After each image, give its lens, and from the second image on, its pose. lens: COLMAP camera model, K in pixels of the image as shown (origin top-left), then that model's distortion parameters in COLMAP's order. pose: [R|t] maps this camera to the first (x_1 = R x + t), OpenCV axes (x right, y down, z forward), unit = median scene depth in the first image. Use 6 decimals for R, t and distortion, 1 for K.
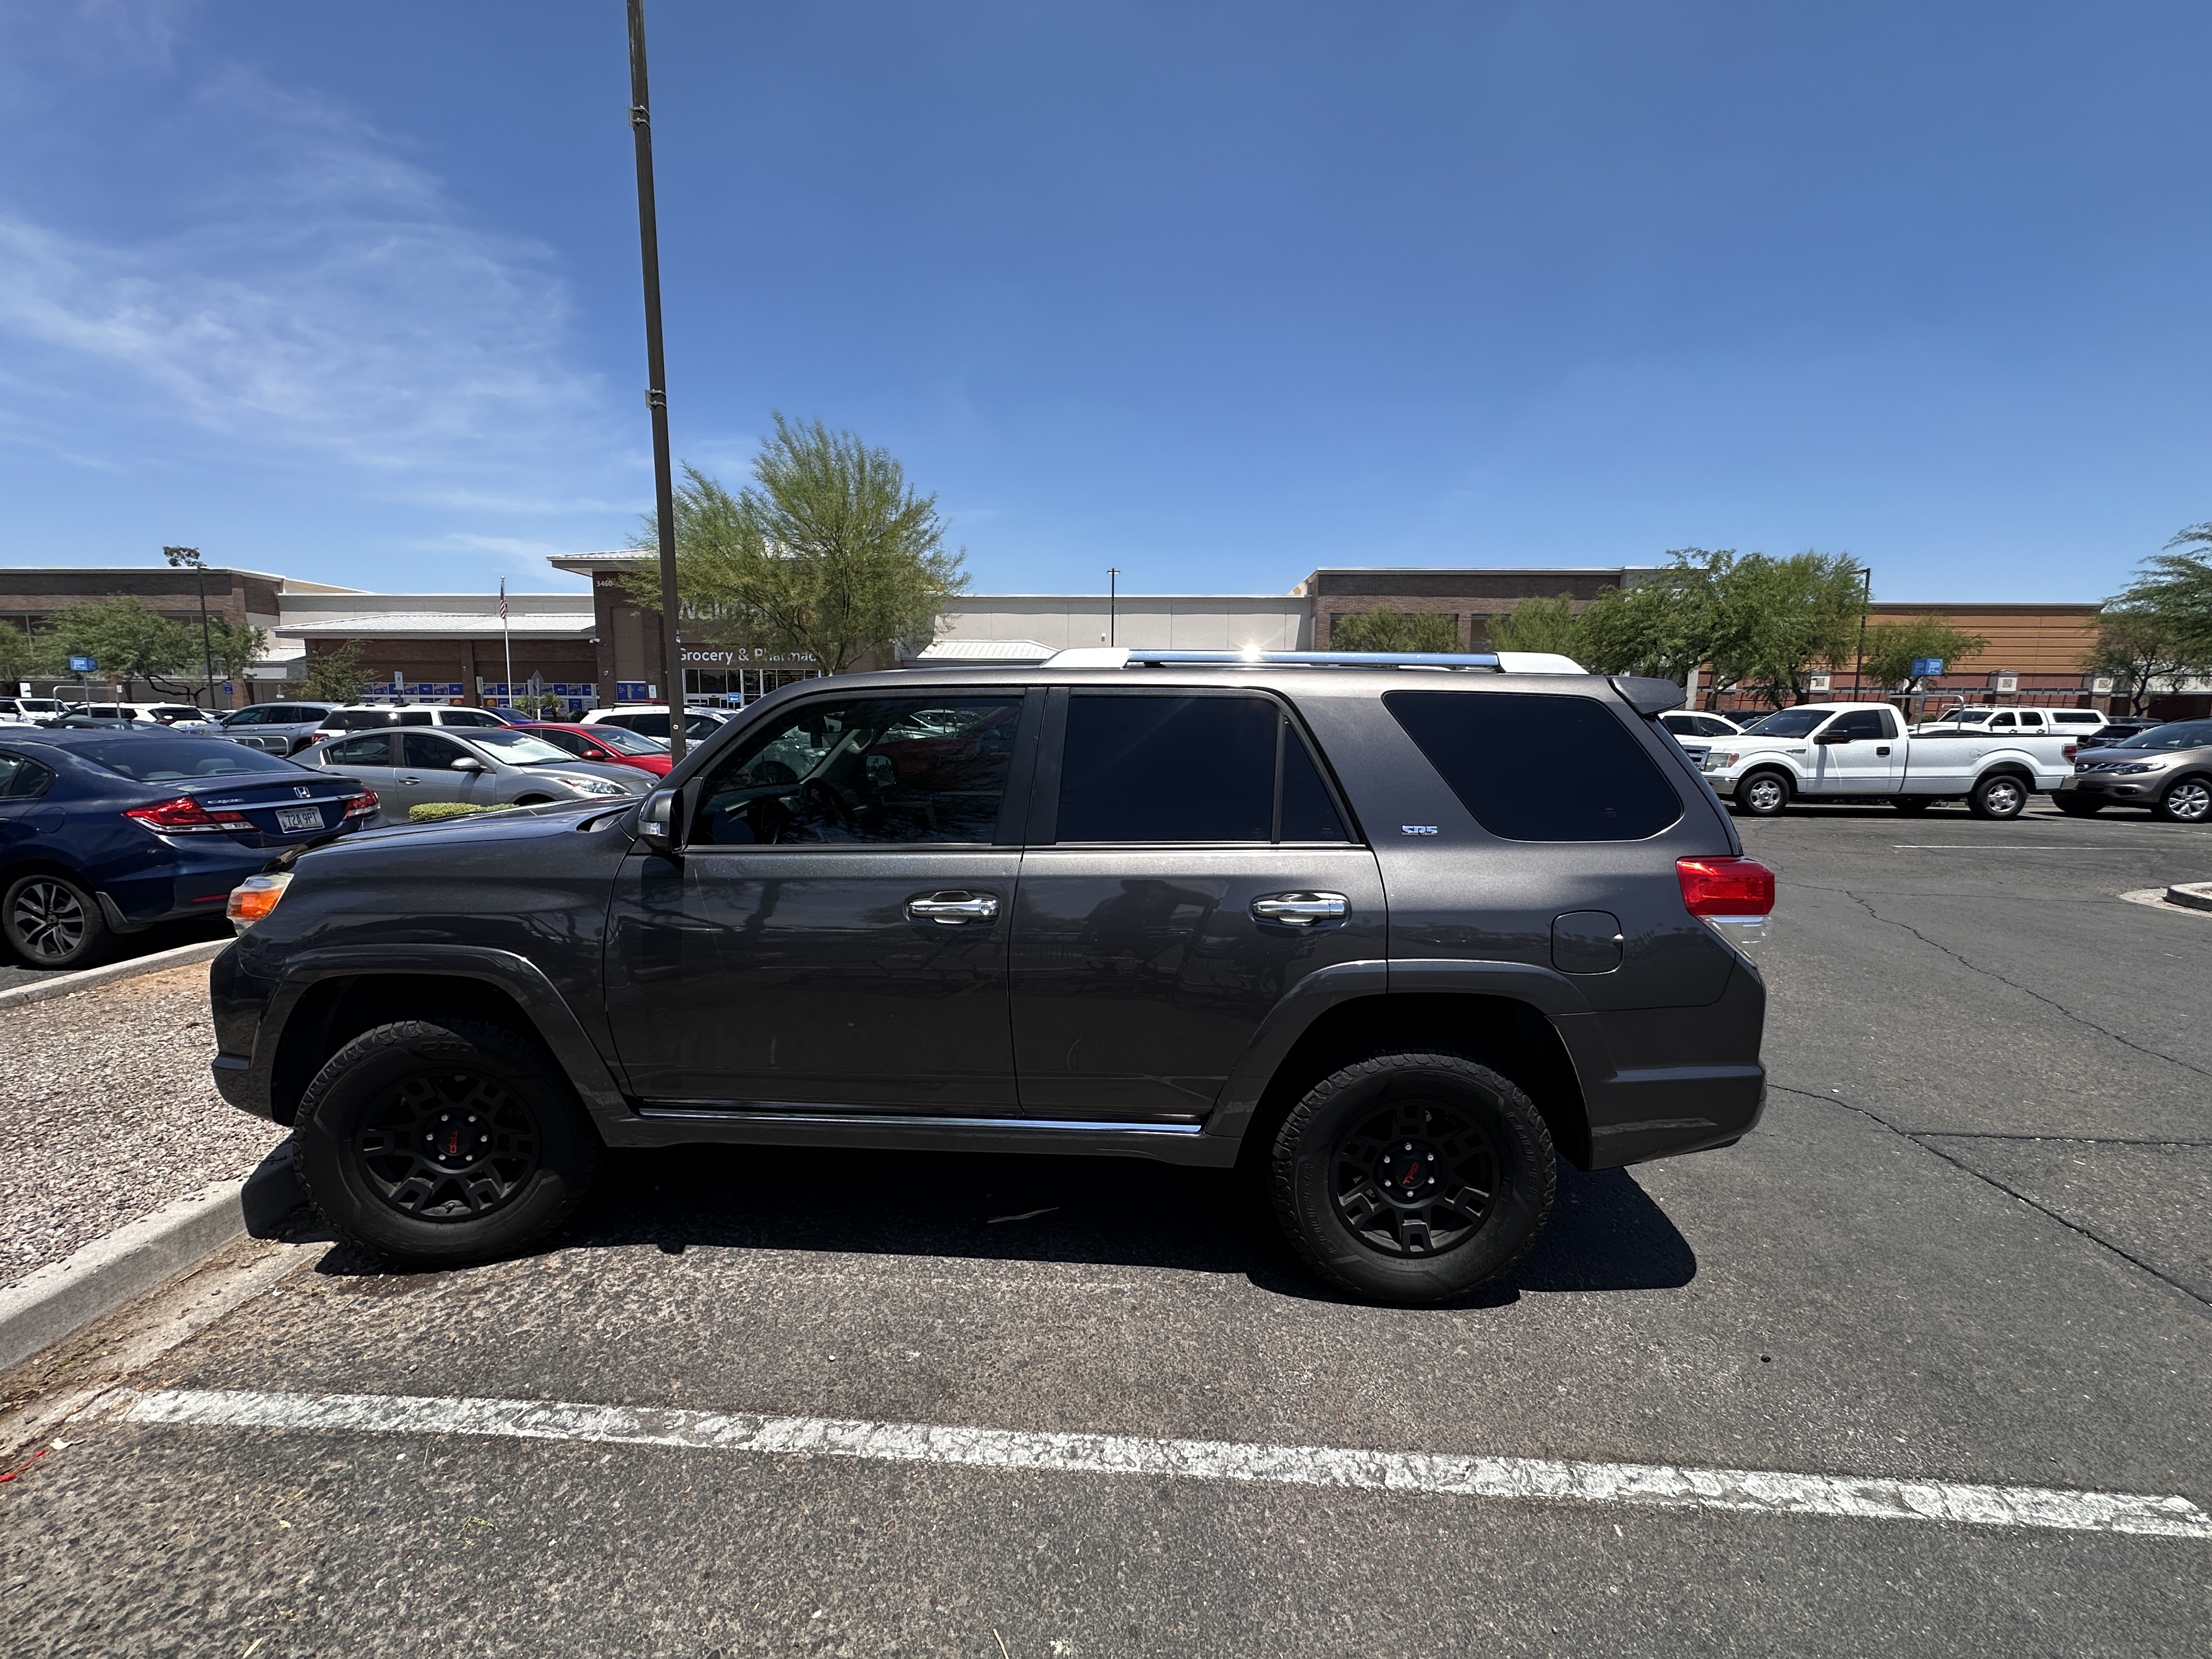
lens RADIAL K [[900.6, 0, 1097.4], [0, 900.6, 826.7], [0, 0, 1]] dist [0.004890, 0.000782]
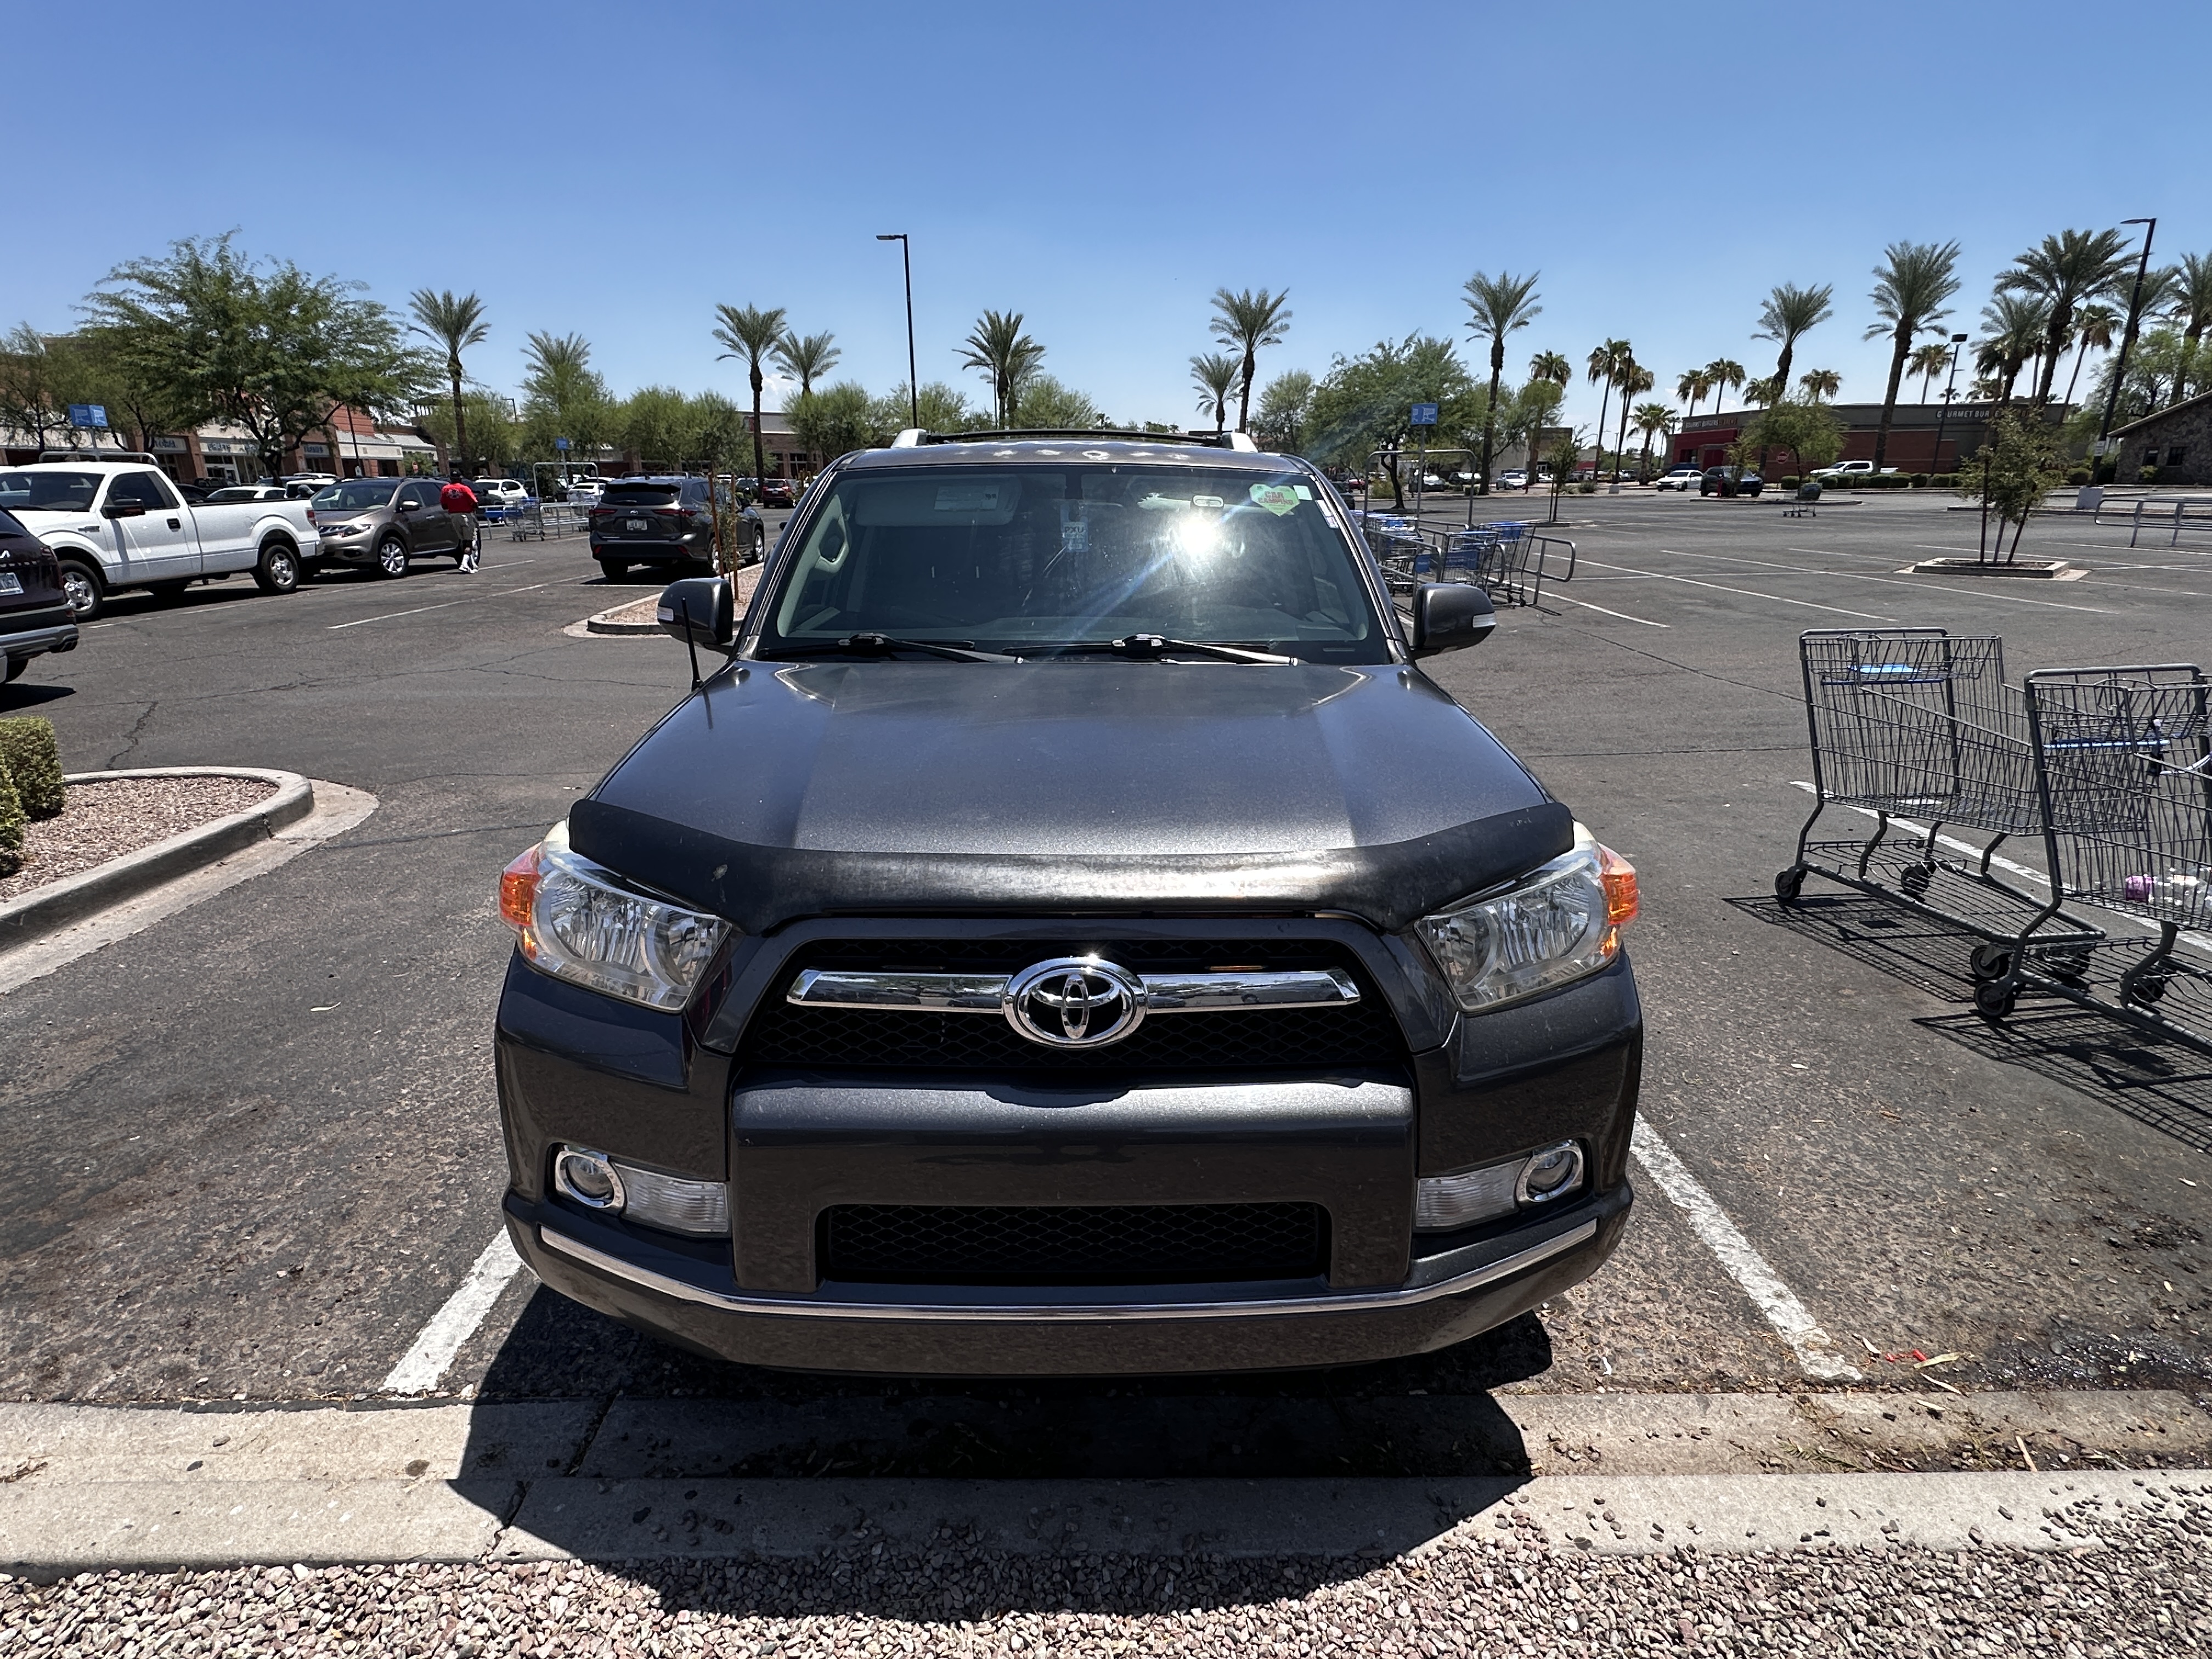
lens RADIAL K [[1144.1, 0, 1097.7], [0, 1144.1, 827.2], [0, 0, 1]] dist [-0.003682, 0.002821]
pose [[-0.040356, -0.300111, 0.953050, -0.241257], [0.128889, 0.944295, 0.302812, -0.029024], [-0.990837, 0.135058, 0.000573, 0.200795]]
